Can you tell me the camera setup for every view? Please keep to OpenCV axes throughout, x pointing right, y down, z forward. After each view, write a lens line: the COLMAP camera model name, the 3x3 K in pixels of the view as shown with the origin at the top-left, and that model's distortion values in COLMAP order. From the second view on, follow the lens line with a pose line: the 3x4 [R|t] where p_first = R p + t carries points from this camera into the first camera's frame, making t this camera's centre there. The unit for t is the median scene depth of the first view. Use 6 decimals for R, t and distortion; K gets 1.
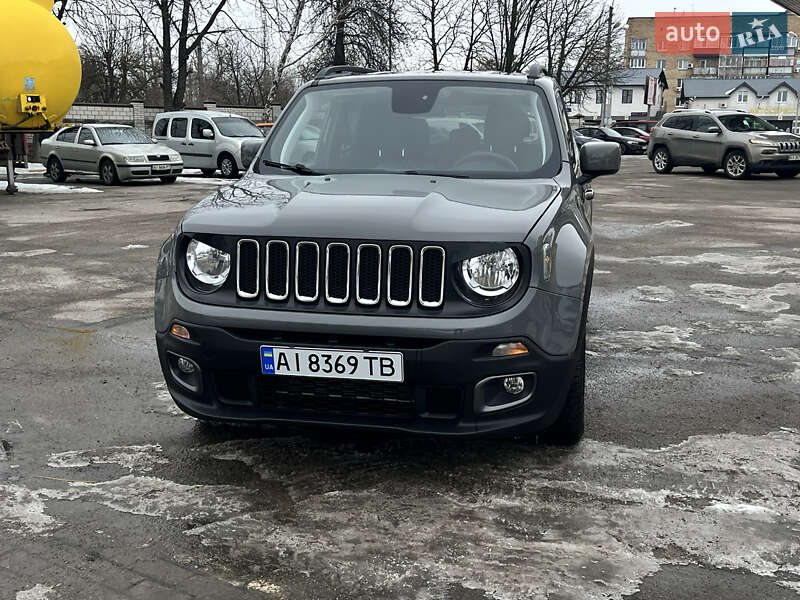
lens RADIAL K [[870.8, 0, 406.0], [0, 870.8, 296.6], [0, 0, 1]] dist [0.036978, 0.000000]
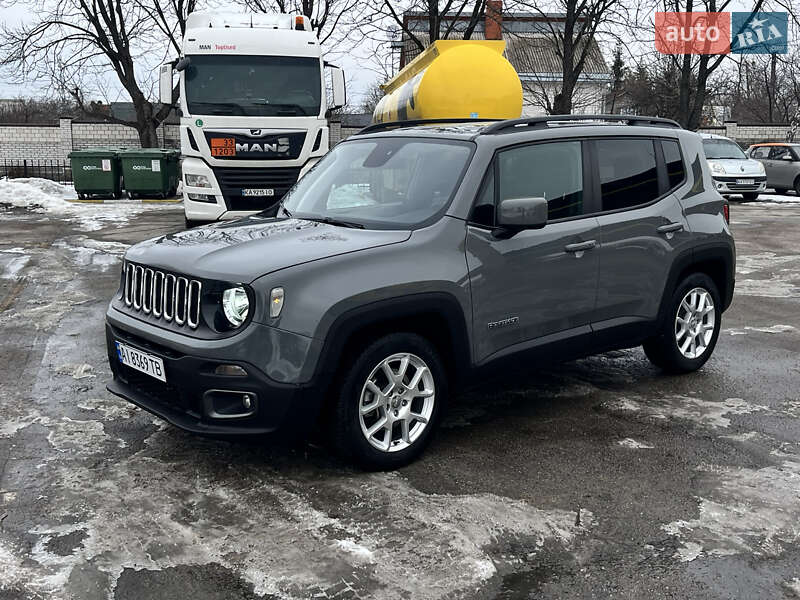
lens RADIAL K [[870.6, 0, 410.1], [0, 870.6, 287.5], [0, 0, 1]] dist [0.048150, 0.000000]
pose [[0.794259, 0.096219, -0.599912, 1.011650], [-0.111903, 0.993656, 0.011216, -0.093528], [0.597185, 0.058224, 0.799987, 0.156153]]
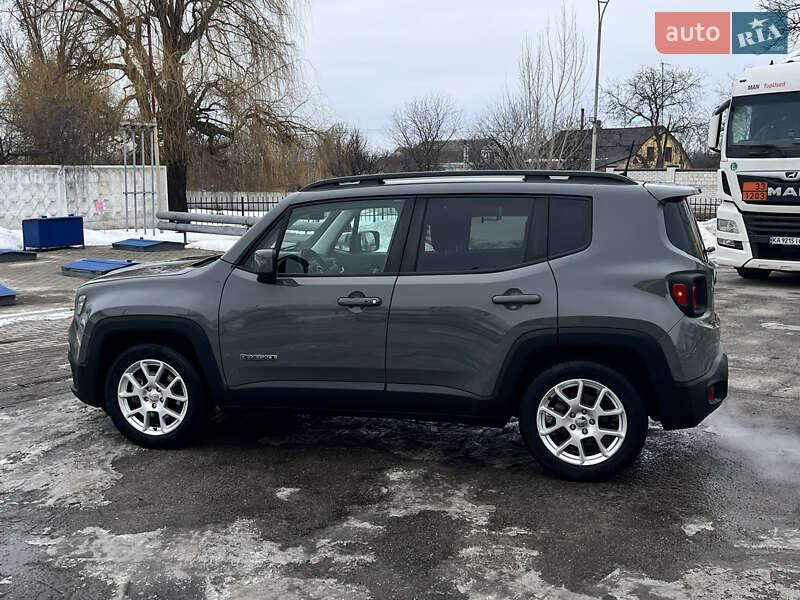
lens RADIAL K [[870.8, 0, 398.9], [0, 870.8, 304.8], [0, 0, 1]] dist [0.036978, 0.000000]
pose [[-0.061630, 0.138783, -0.988403, 1.848852], [-0.187725, 0.971000, 0.148045, -0.419431], [0.980286, 0.194672, -0.033789, 1.675954]]
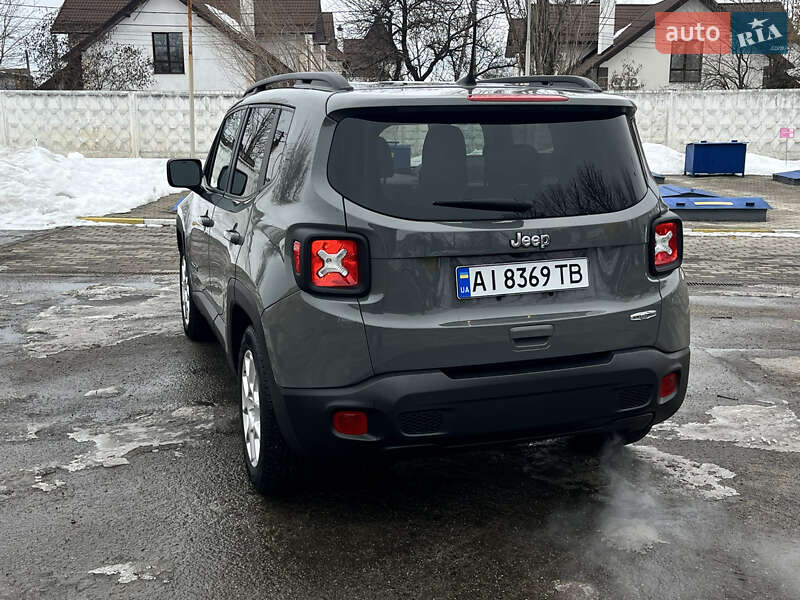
lens RADIAL K [[870.8, 0, 408.6], [0, 870.8, 285.6], [0, 0, 1]] dist [0.036978, 0.000000]
pose [[-0.855353, 0.095994, -0.509075, 0.780919], [-0.106918, 0.928814, 0.354786, -0.629735], [0.506893, 0.357896, -0.784200, 2.889373]]
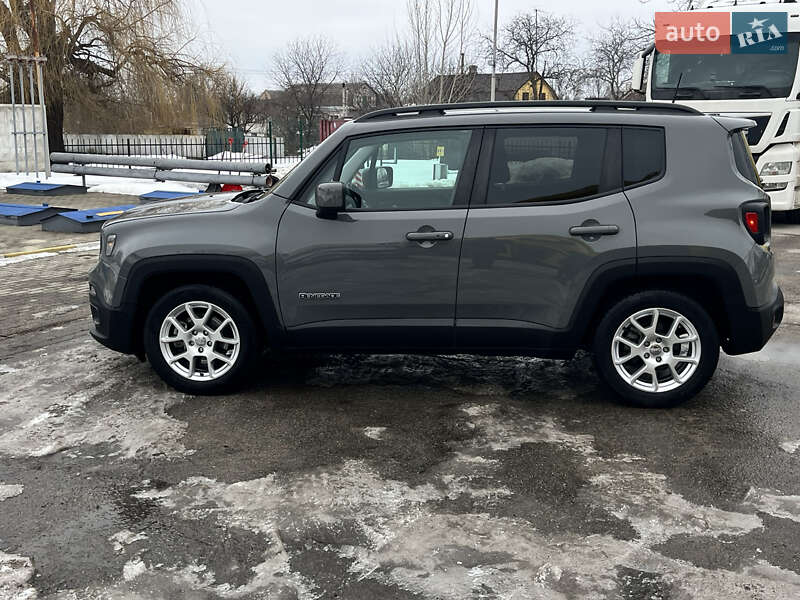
lens RADIAL K [[870.8, 0, 401.4], [0, 870.8, 286.8], [0, 0, 1]] dist [0.036978, 0.000000]
pose [[0.093387, 0.179112, -0.979386, 1.811487], [-0.191666, 0.968520, 0.158849, -0.326927], [0.977007, 0.172881, 0.124777, 1.332432]]
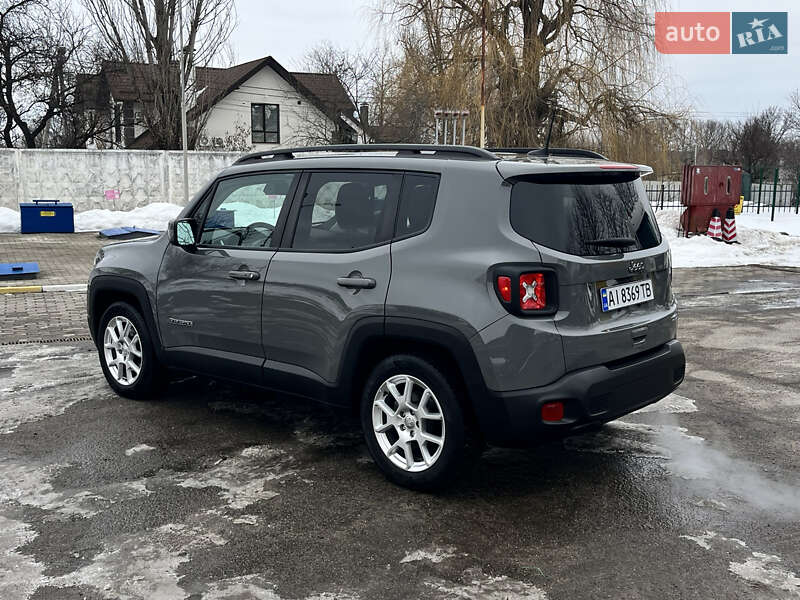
lens RADIAL K [[870.8, 0, 392.0], [0, 870.8, 300.4], [0, 0, 1]] dist [0.036978, 0.000000]
pose [[-0.514163, 0.121450, -0.849051, 1.516404], [-0.173647, 0.954683, 0.241716, -0.561998], [0.839931, 0.271716, -0.469773, 2.520320]]
